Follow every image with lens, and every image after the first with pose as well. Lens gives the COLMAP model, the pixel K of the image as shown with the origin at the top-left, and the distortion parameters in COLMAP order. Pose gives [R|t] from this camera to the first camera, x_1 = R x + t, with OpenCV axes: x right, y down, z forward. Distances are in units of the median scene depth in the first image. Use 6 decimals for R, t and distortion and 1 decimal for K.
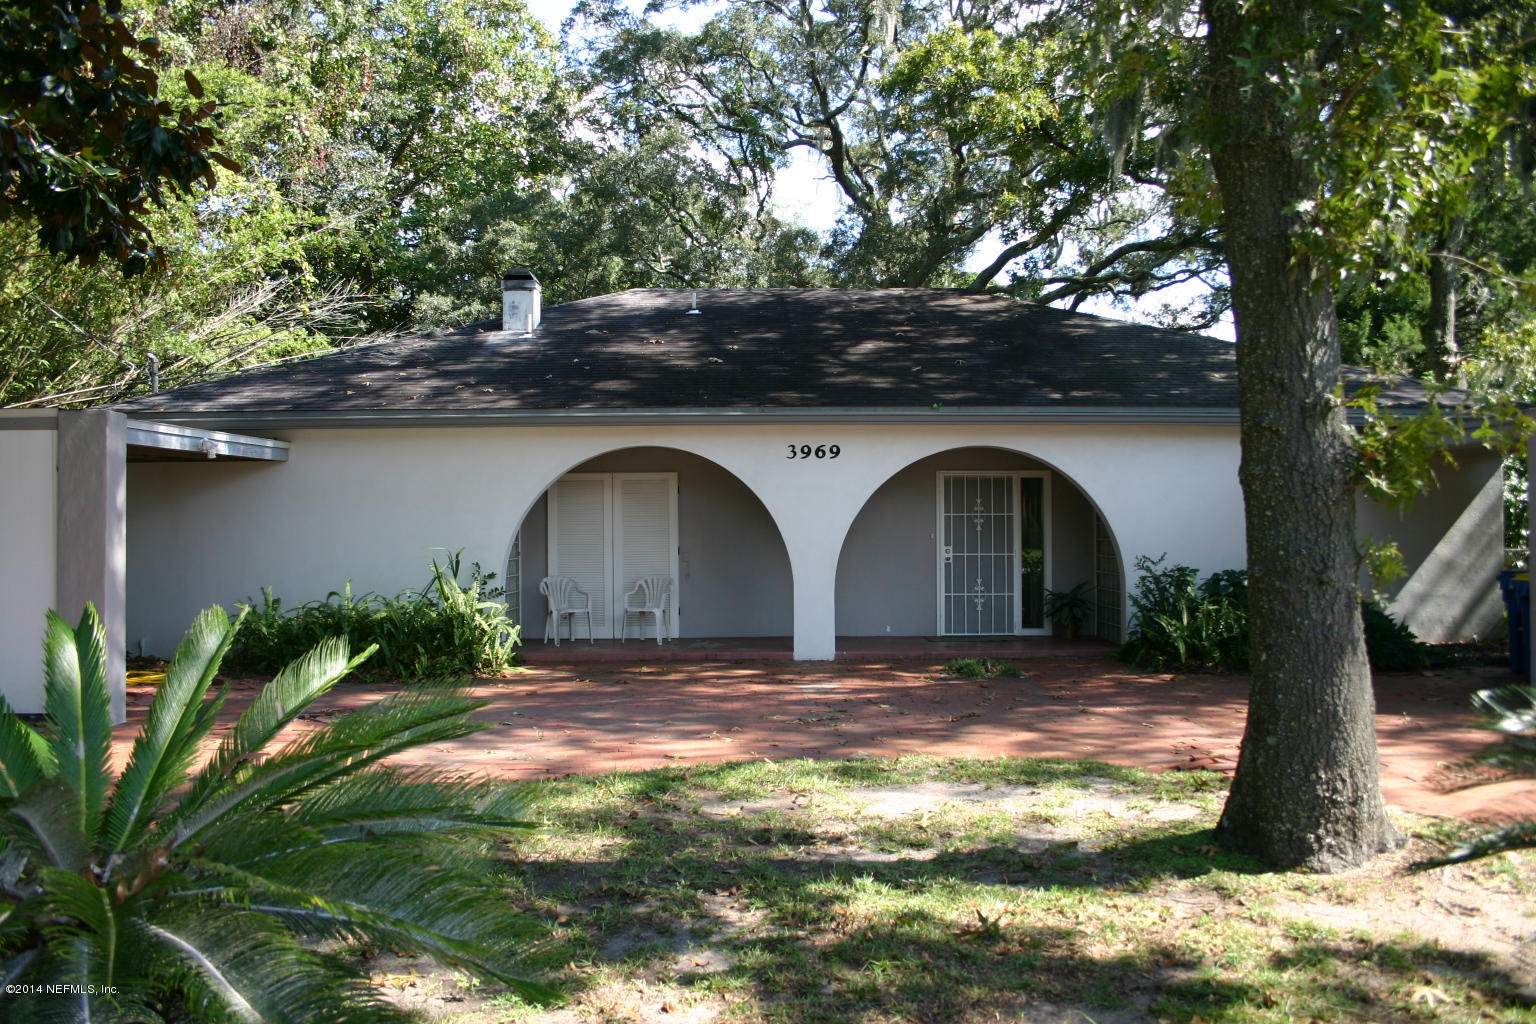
lens RADIAL K [[1226.1, 0, 757.2], [0, 1226.1, 517.3], [0, 0, 1]] dist [-0.156051, 0.129217]
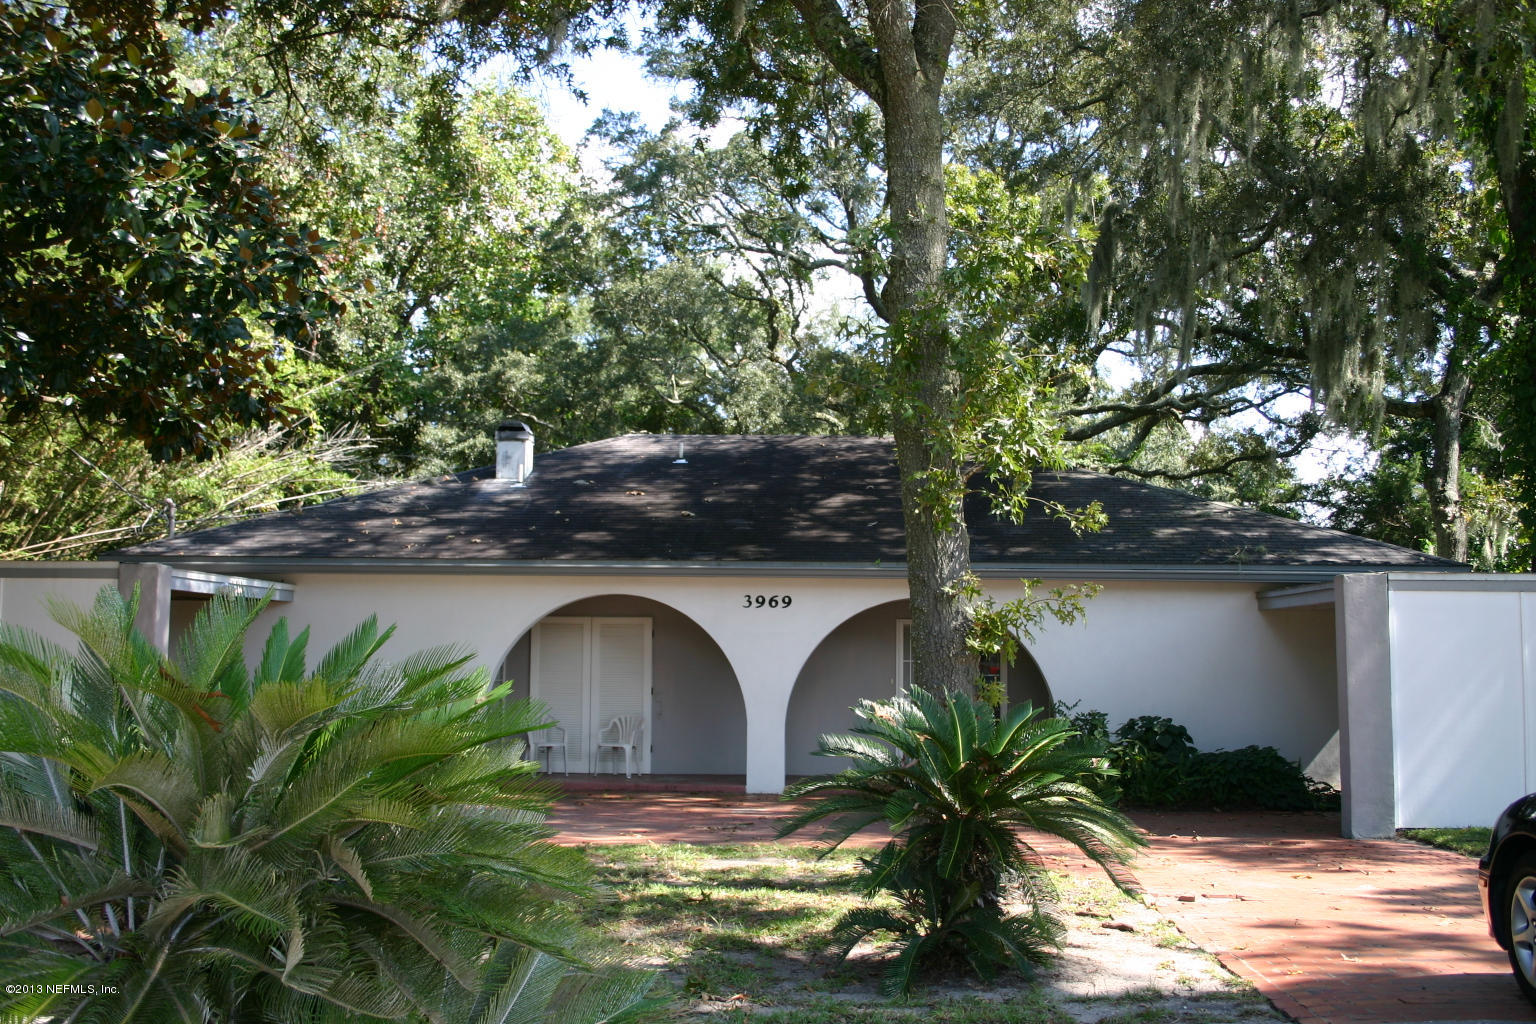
lens RADIAL K [[1505.9, 0, 738.1], [0, 1505.9, 549.3], [0, 0, 1]] dist [-0.118095, 0.008186]
pose [[0.997481, 0.011824, -0.069941, 0.099915], [-0.016952, 0.997174, -0.073186, -0.001167], [0.068878, 0.074187, 0.994863, -0.301655]]
